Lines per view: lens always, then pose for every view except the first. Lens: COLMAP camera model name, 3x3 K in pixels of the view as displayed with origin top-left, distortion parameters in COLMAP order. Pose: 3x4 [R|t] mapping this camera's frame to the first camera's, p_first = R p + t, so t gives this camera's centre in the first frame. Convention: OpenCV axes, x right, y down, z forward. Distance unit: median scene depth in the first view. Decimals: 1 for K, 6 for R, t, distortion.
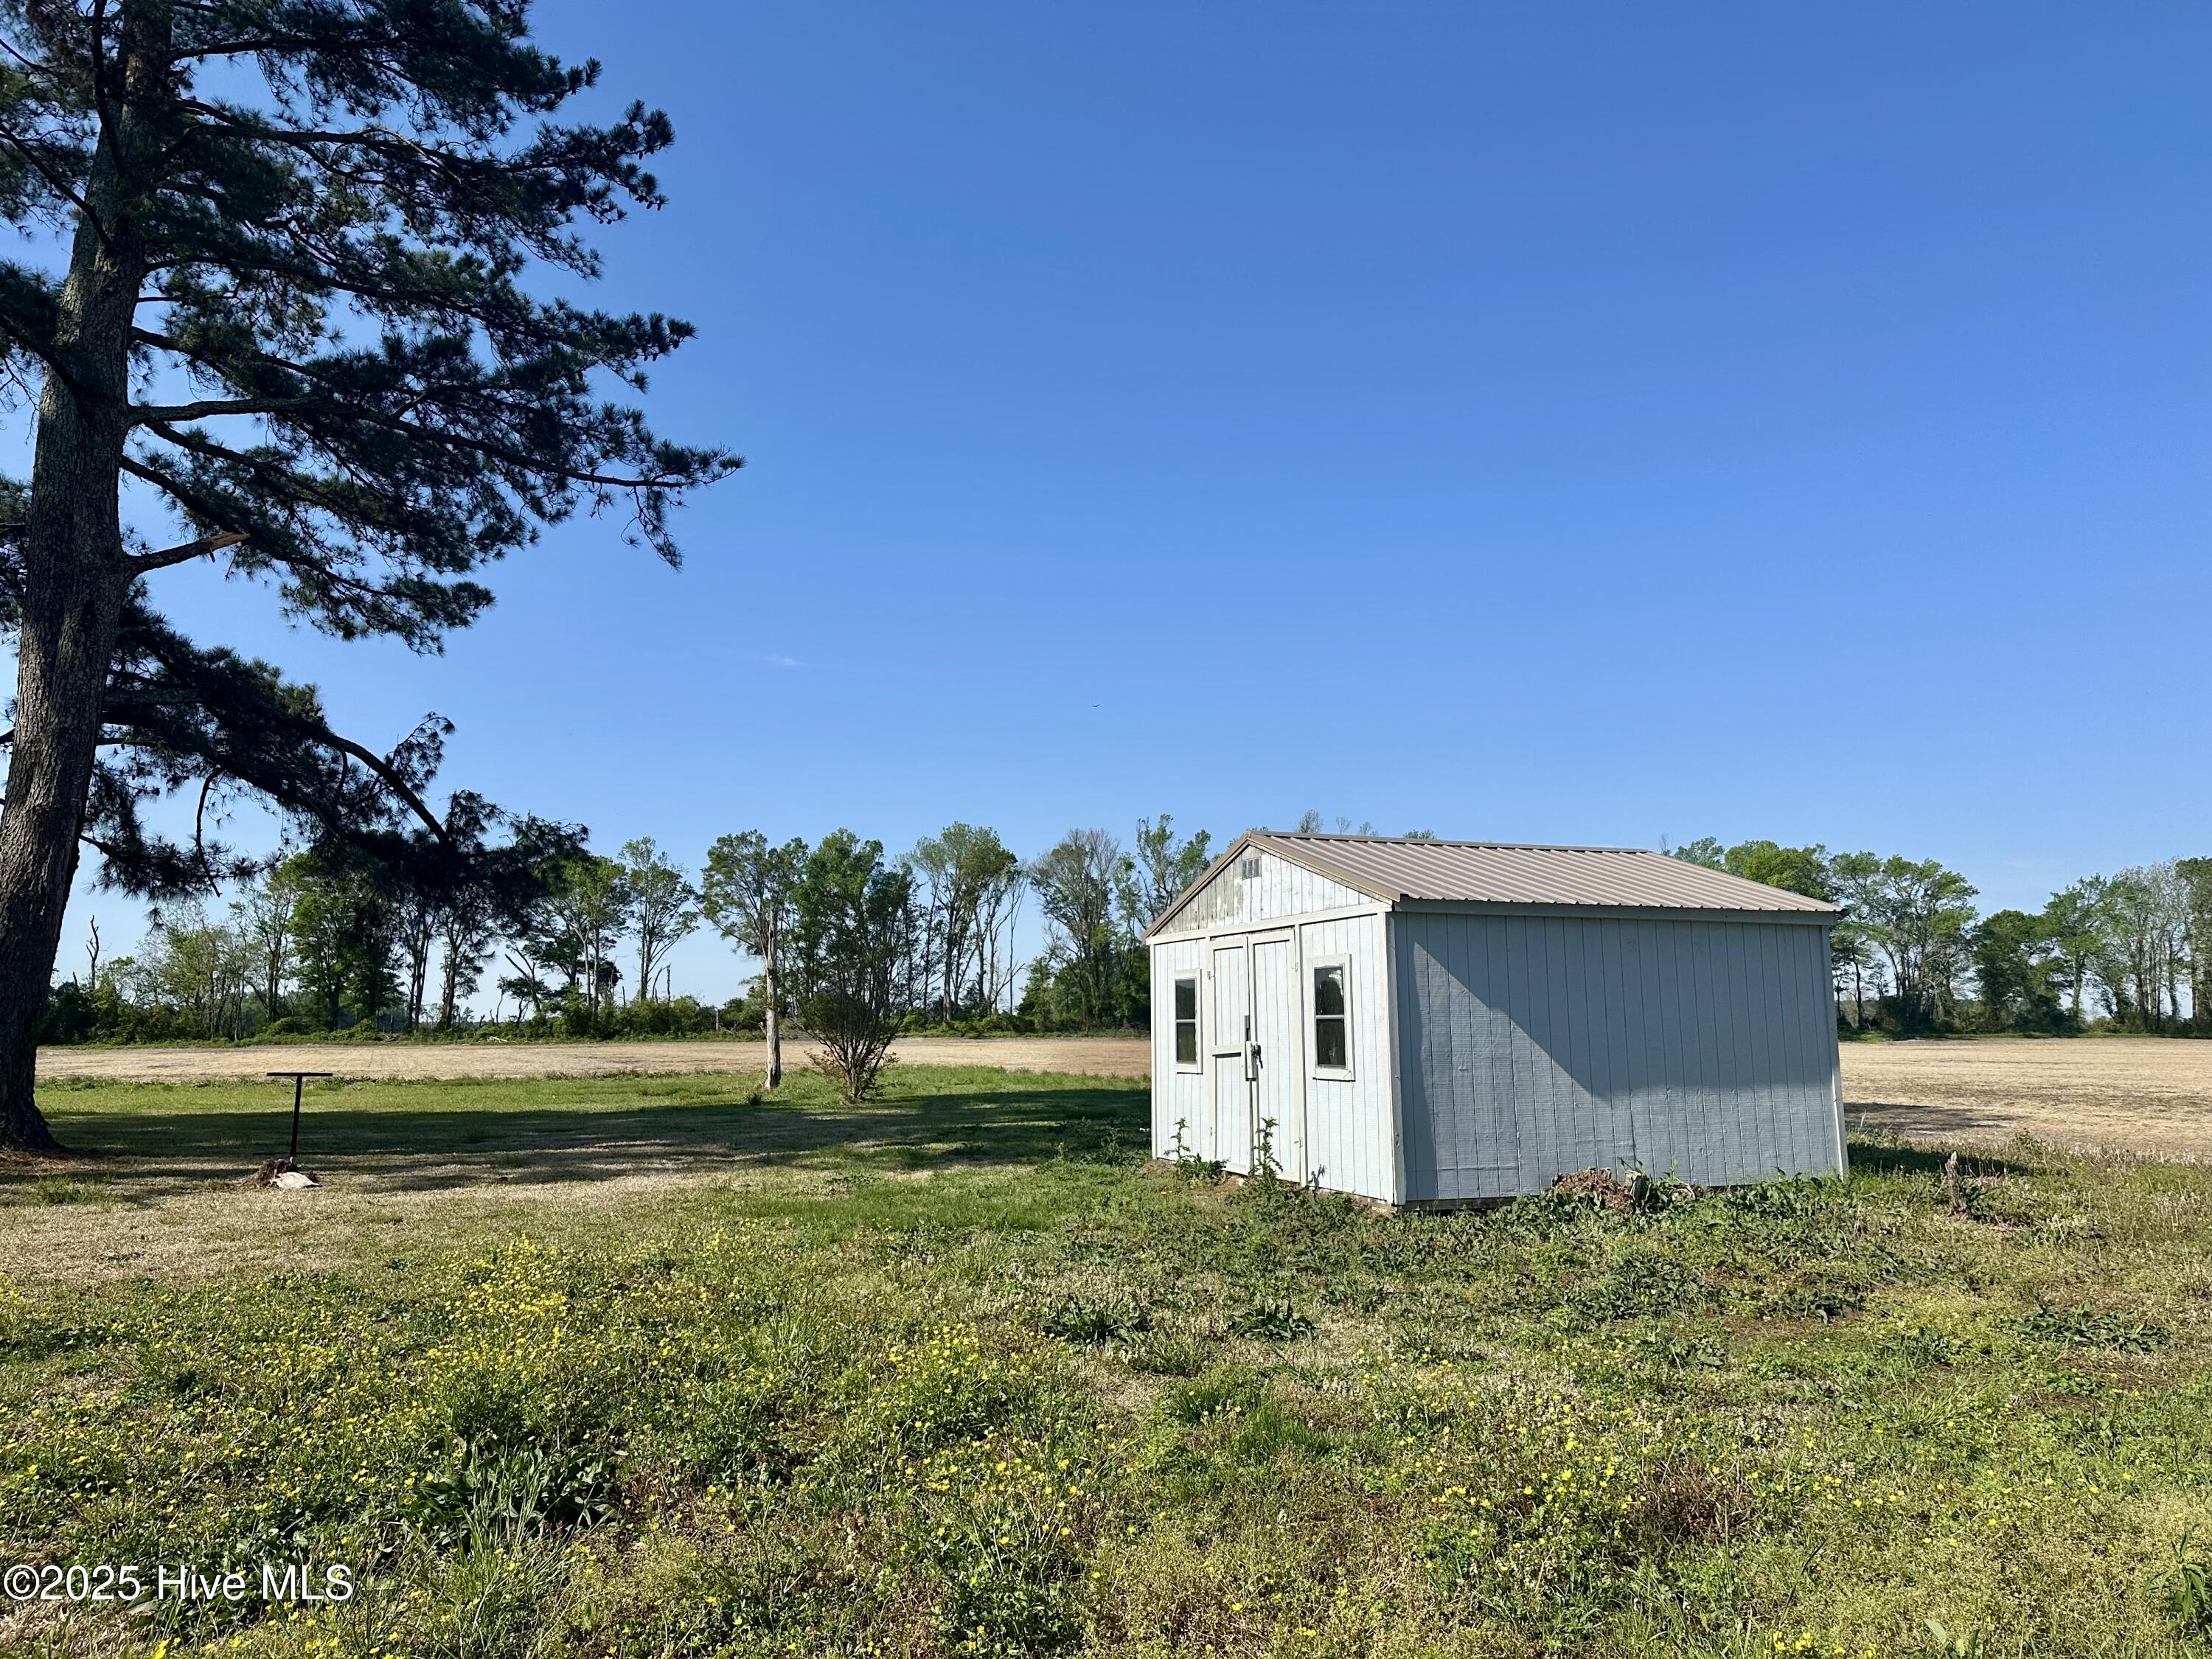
lens RADIAL K [[1566.1, 0, 1119.6], [0, 1566.1, 850.4], [0, 0, 1]] dist [-0.003557, -0.041794]
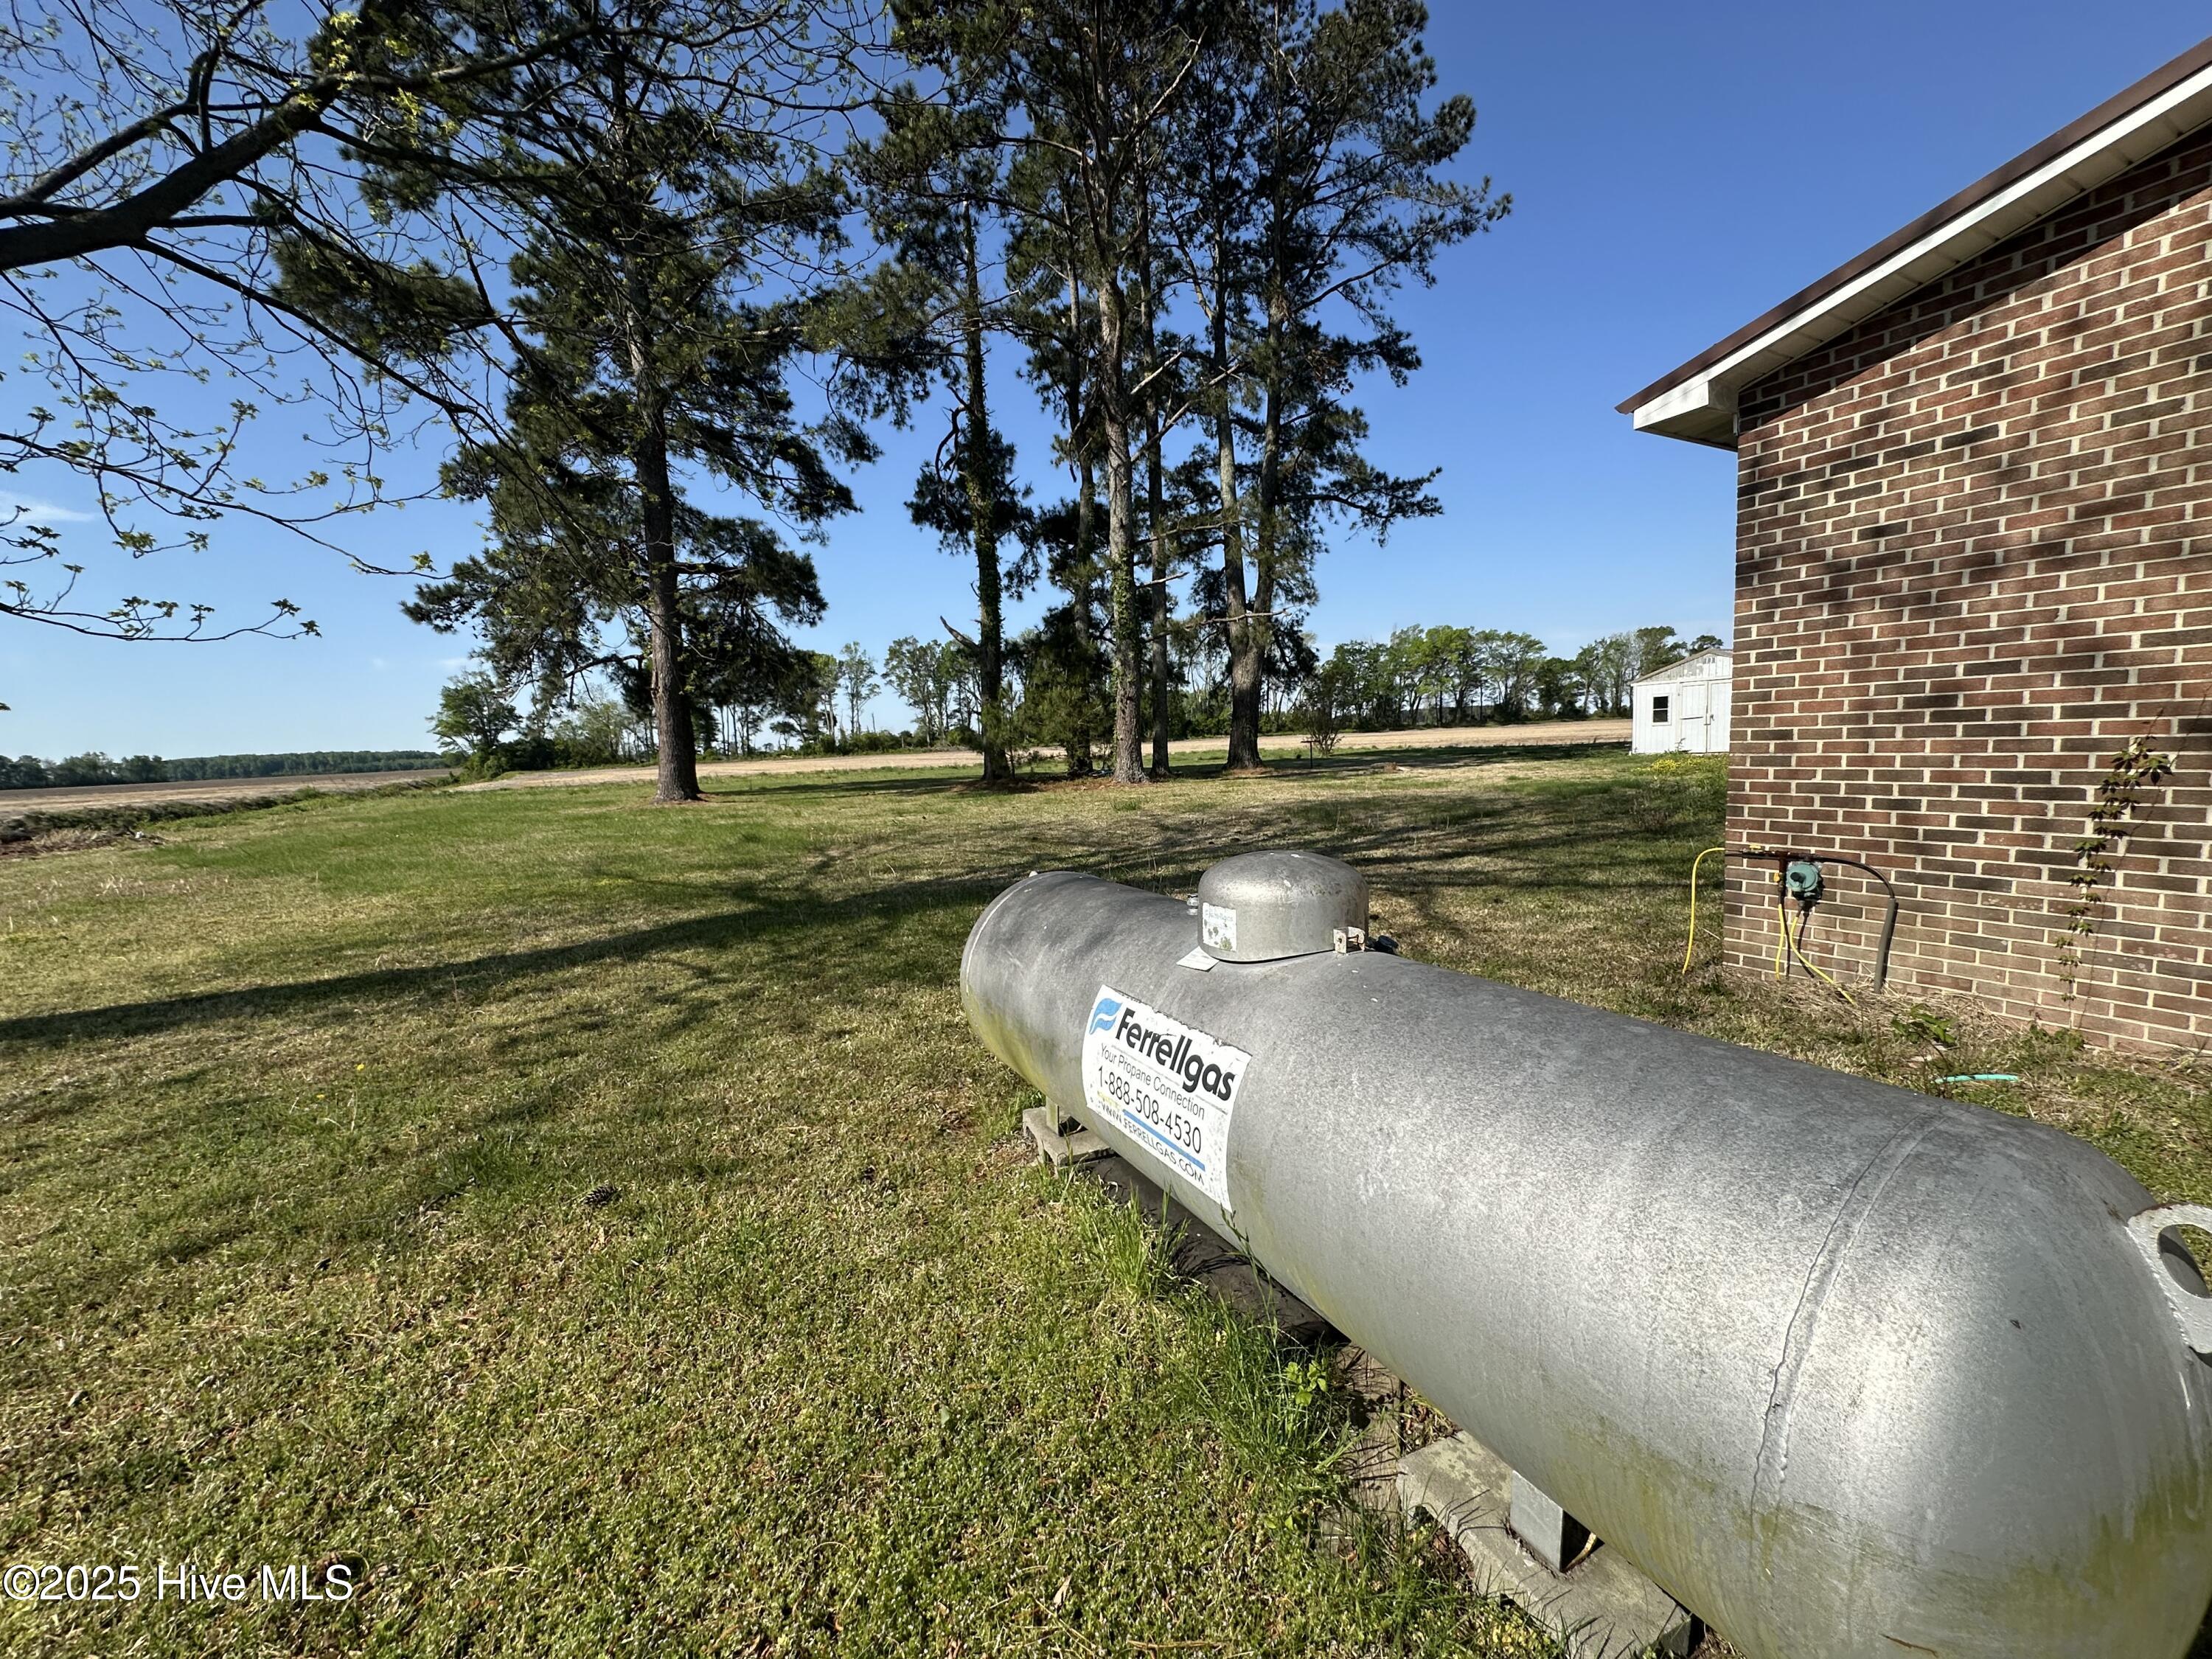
lens RADIAL K [[873.4, 0, 1127.7], [0, 873.4, 823.4], [0, 0, 1]] dist [-0.003117, 0.000344]
pose [[0.992637, -0.055164, 0.107836, -0.102739], [0.031464, 0.977145, 0.210233, -0.005950], [-0.116969, -0.205292, 0.971686, -0.055139]]
